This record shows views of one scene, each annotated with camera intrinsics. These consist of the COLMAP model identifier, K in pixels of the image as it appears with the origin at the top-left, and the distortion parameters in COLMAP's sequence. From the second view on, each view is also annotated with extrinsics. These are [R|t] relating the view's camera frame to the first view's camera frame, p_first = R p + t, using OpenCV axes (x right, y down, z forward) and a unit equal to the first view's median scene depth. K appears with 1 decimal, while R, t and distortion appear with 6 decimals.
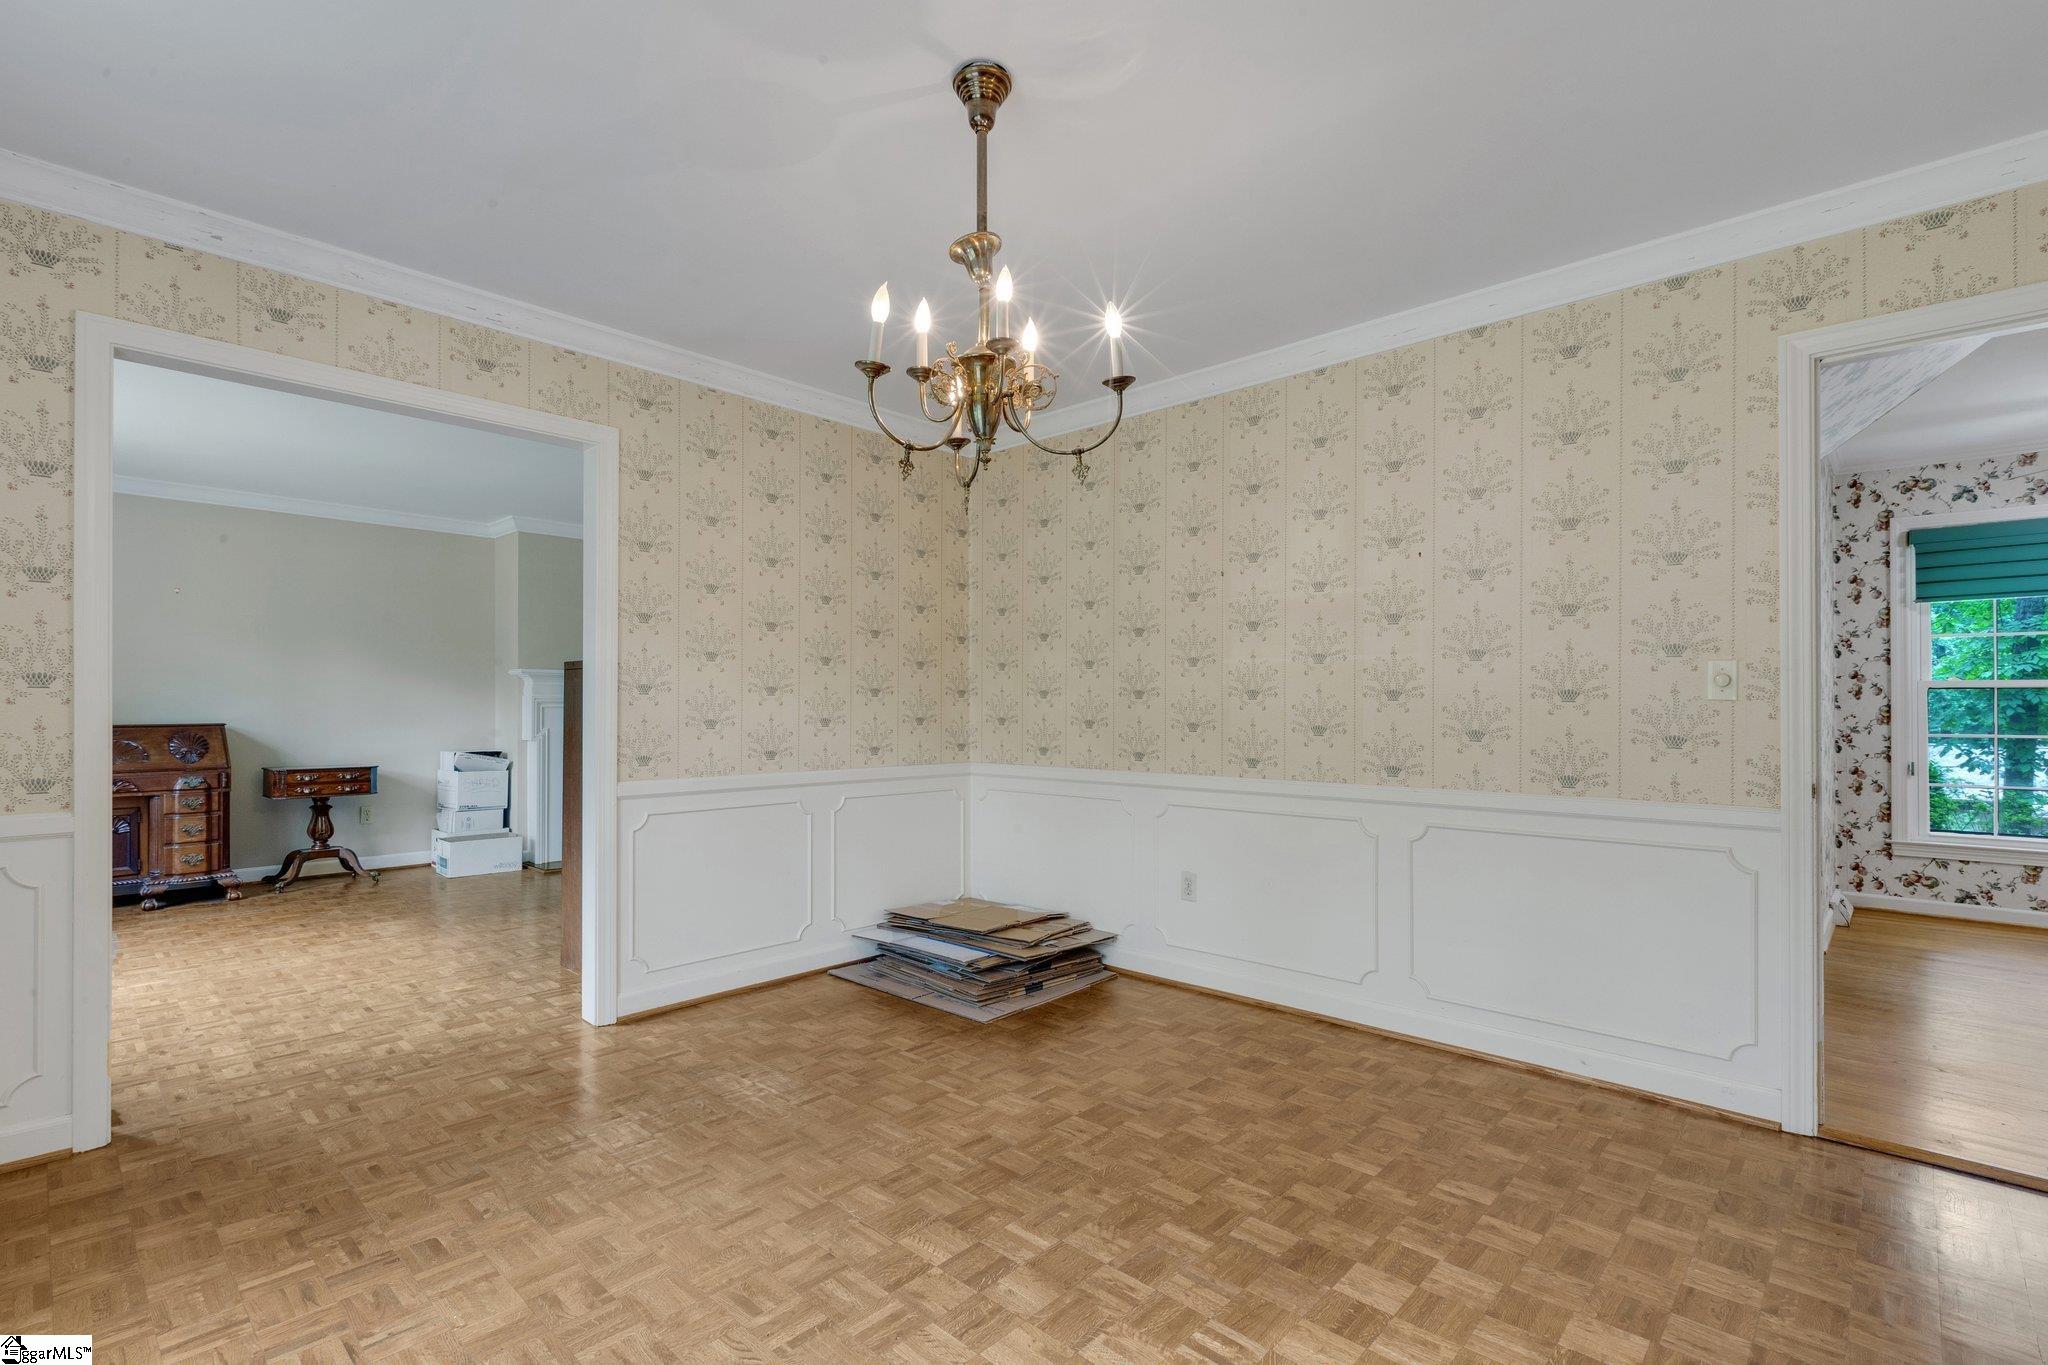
lens RADIAL K [[945.8, 0, 992.1], [0, 945.8, 700.7], [0, 0, 1]] dist [0.012159, -0.004724]
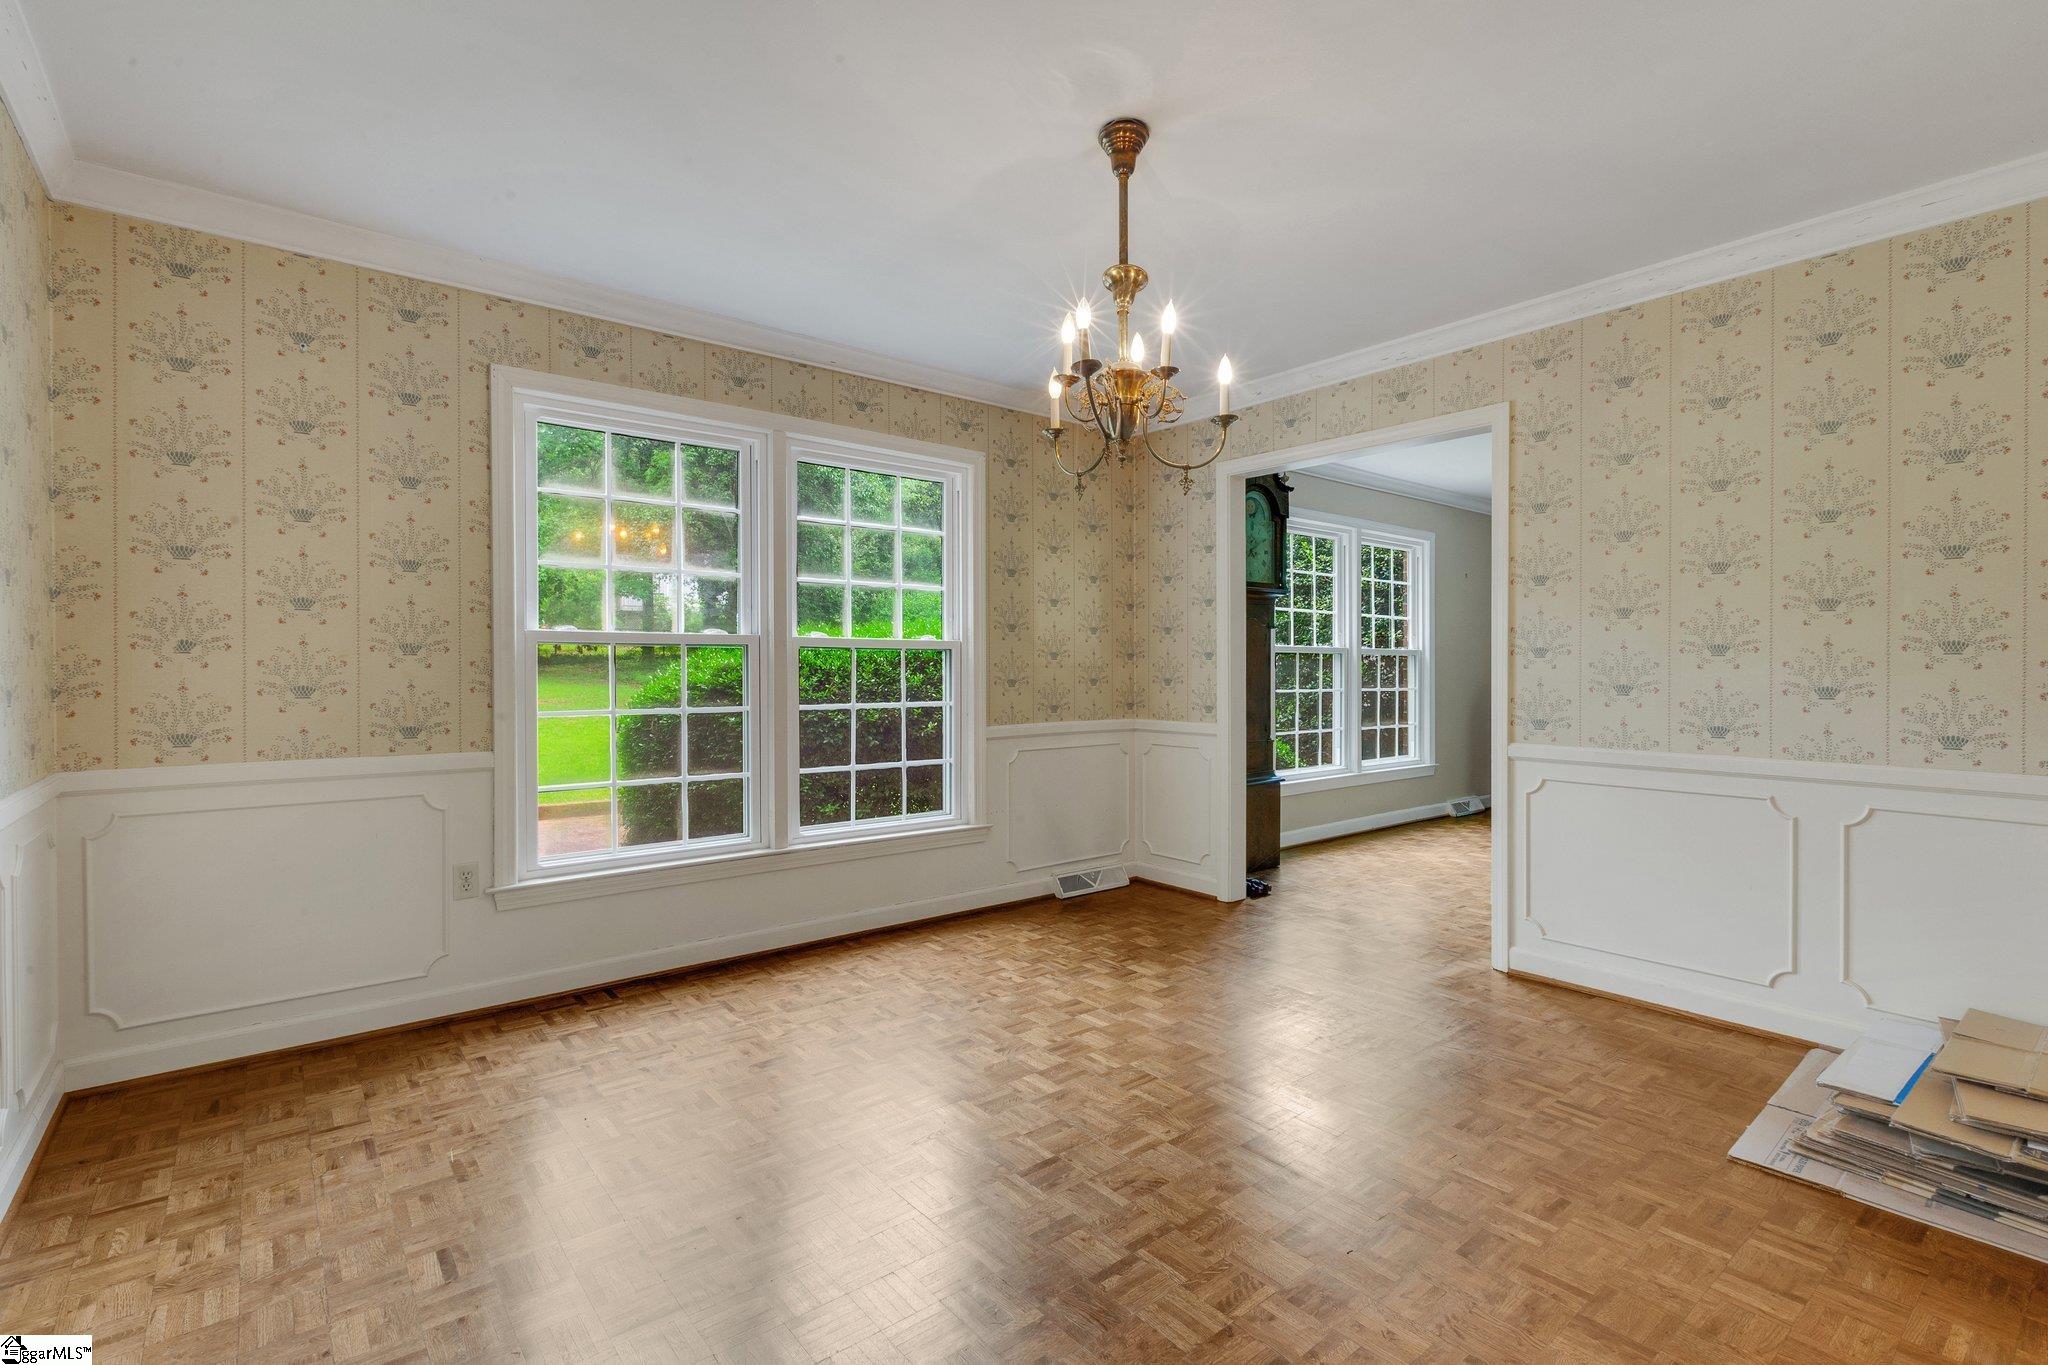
lens RADIAL K [[945.8, 0, 1040.7], [0, 945.8, 673.3], [0, 0, 1]] dist [0.012159, -0.004724]
pose [[-0.108339, 0.003765, -0.994107, 0.660319], [0.002868, 0.999990, 0.003475, 0.004787], [0.994110, -0.002474, -0.108349, 0.574567]]
